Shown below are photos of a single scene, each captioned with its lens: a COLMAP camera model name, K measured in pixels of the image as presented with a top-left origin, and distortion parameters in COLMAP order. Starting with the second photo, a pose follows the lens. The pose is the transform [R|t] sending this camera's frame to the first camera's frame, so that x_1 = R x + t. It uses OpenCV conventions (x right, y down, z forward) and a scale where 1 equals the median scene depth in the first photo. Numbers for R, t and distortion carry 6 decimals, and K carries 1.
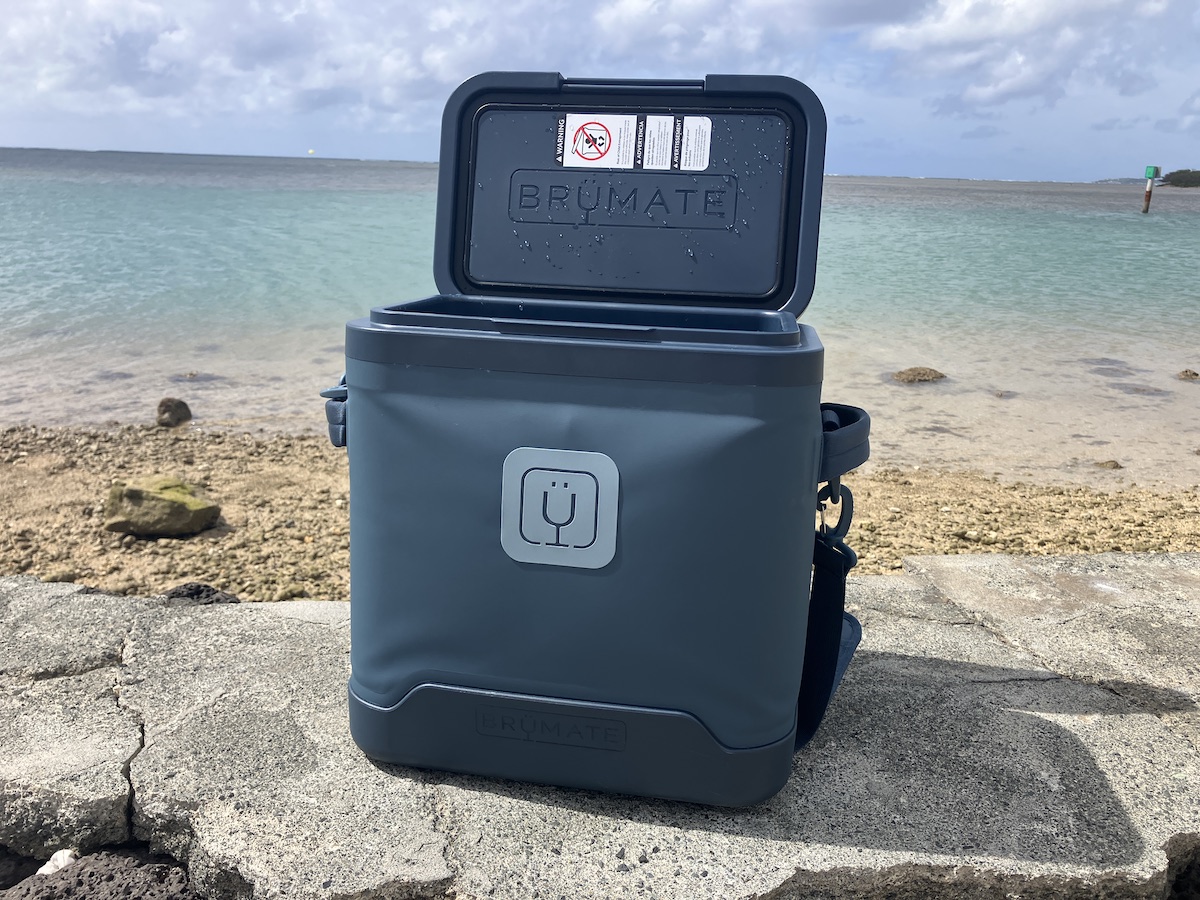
lens RADIAL K [[976.4, 0, 581.1], [0, 976.4, 450.4], [0, 0, 1]] dist [0.002429, -0.003537]
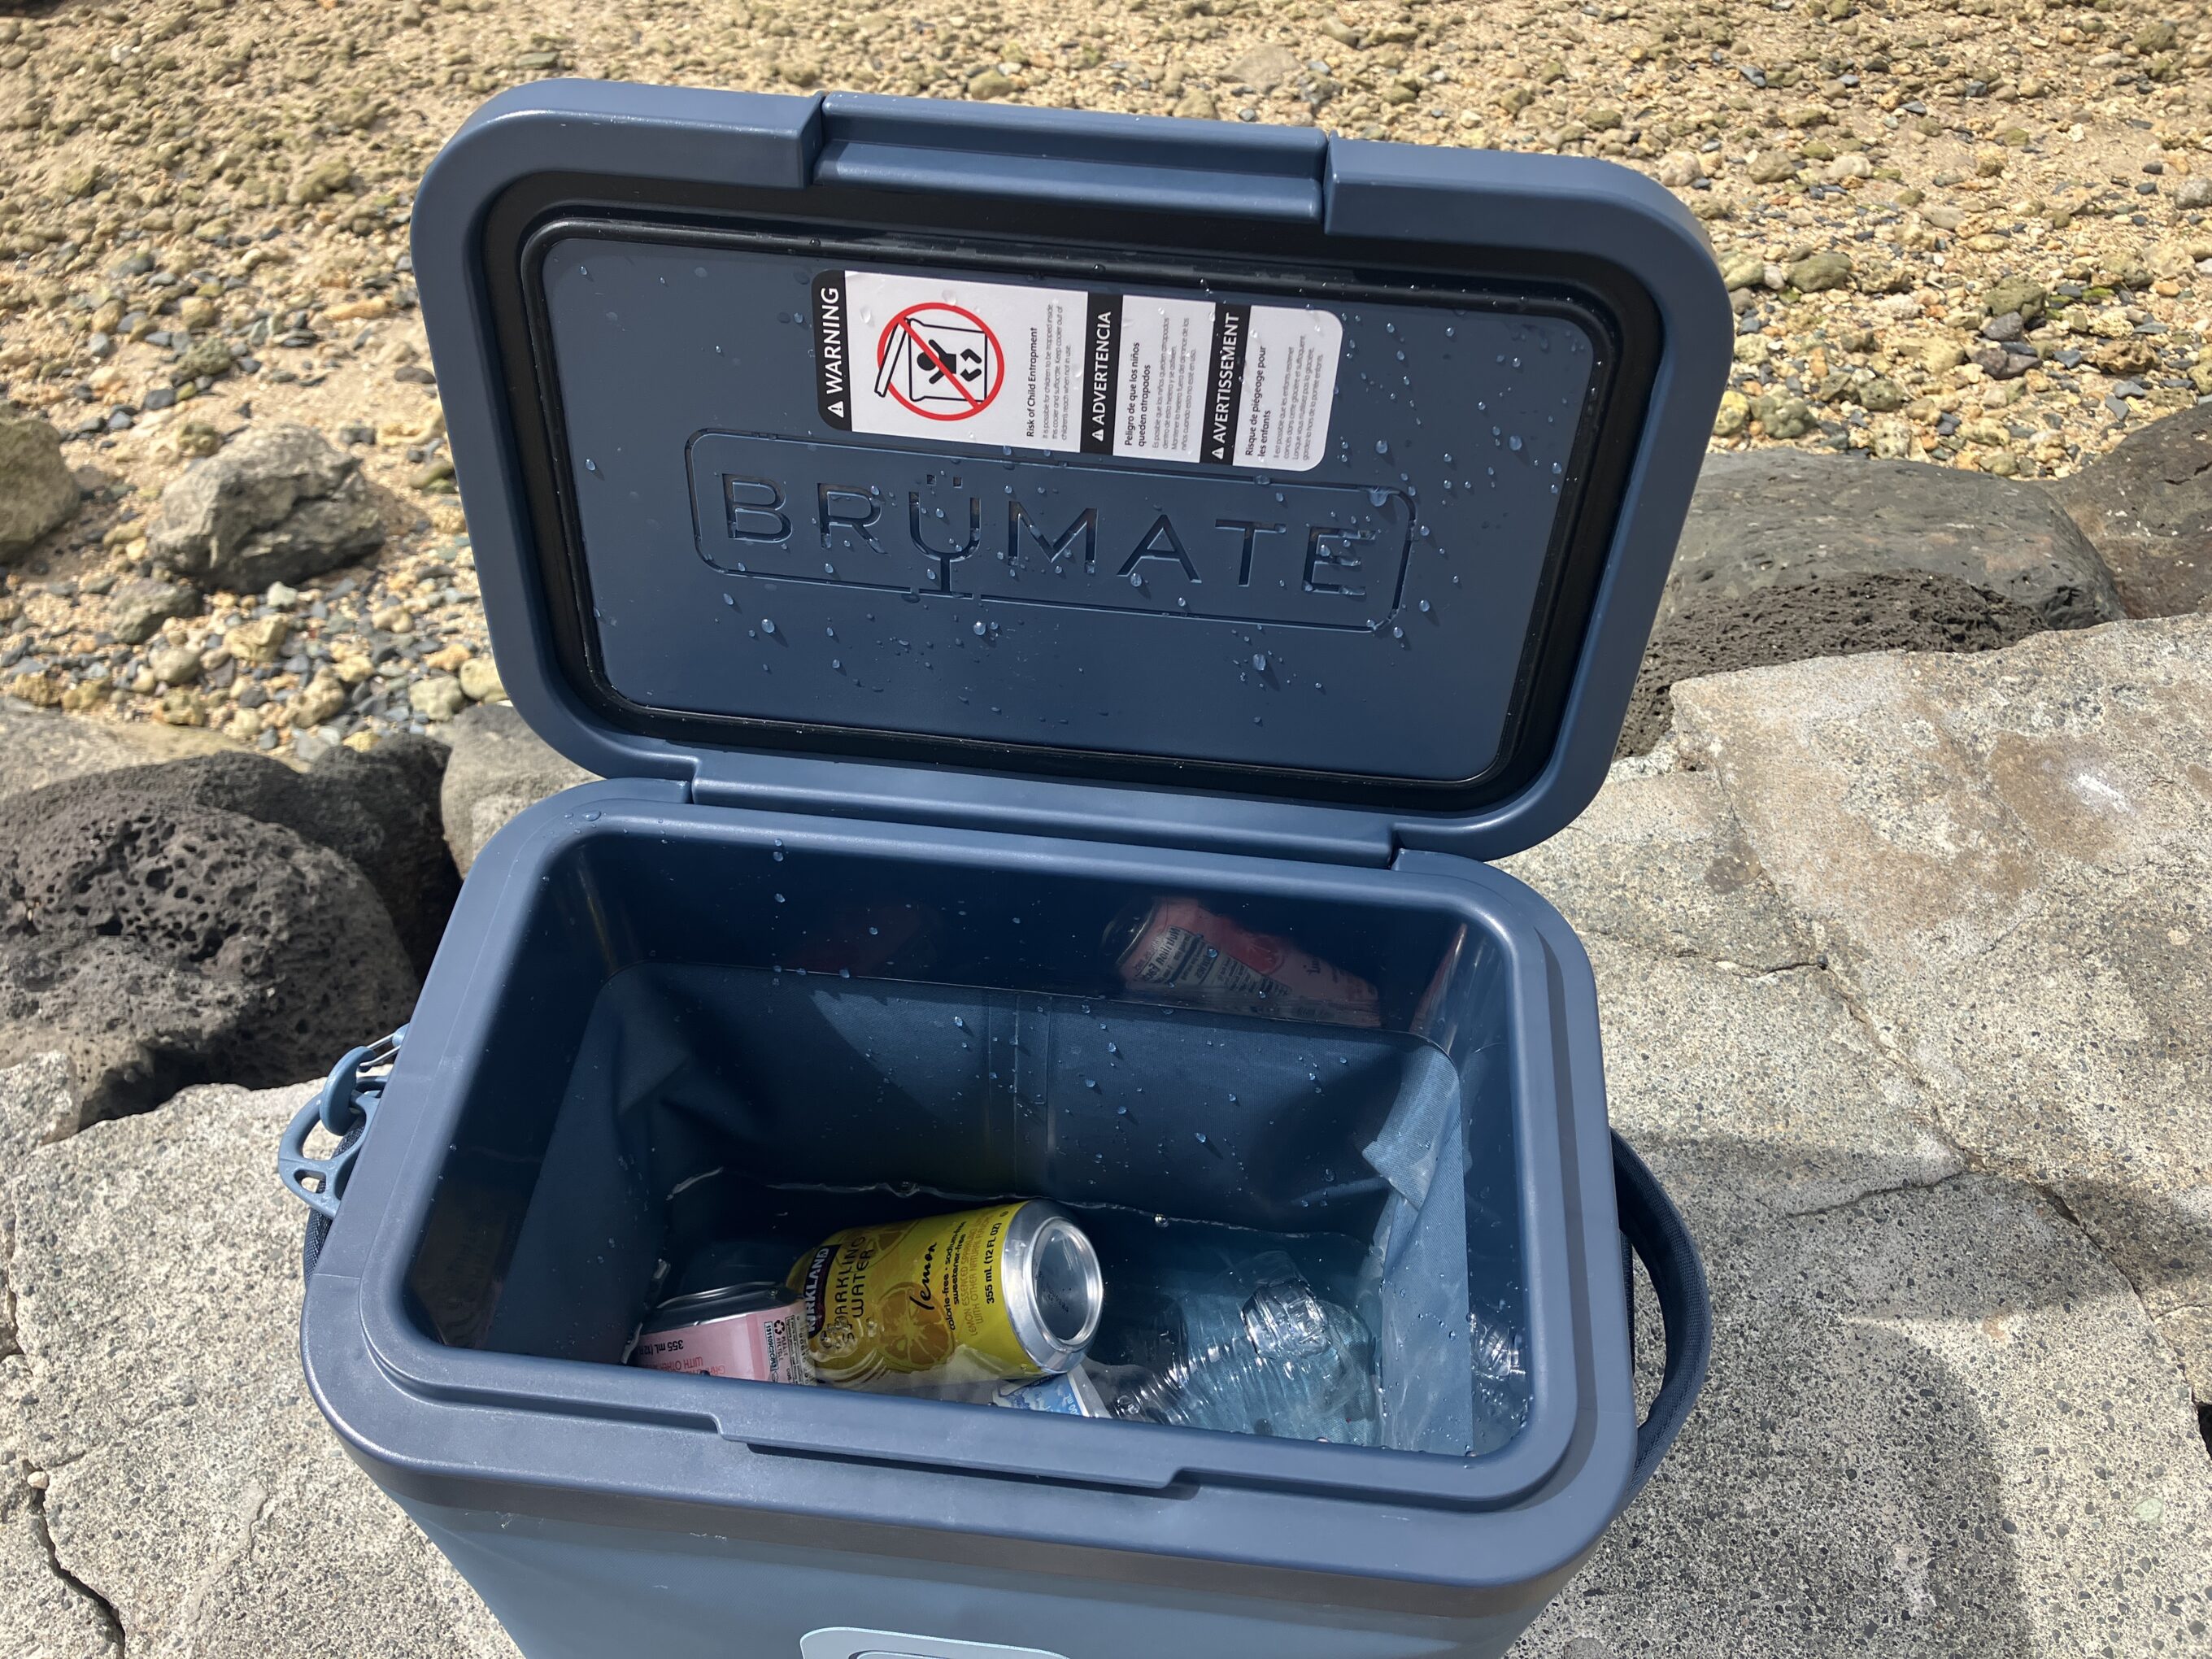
lens RADIAL K [[1799.8, 0, 1071.1], [0, 1799.8, 830.3], [0, 0, 1]] dist [0.002429, -0.003537]
pose [[0.996966, -0.069082, 0.035863, 0.021486], [0.032156, 0.785141, 0.618482, -0.542586], [-0.070883, -0.615452, 0.784980, 0.475601]]
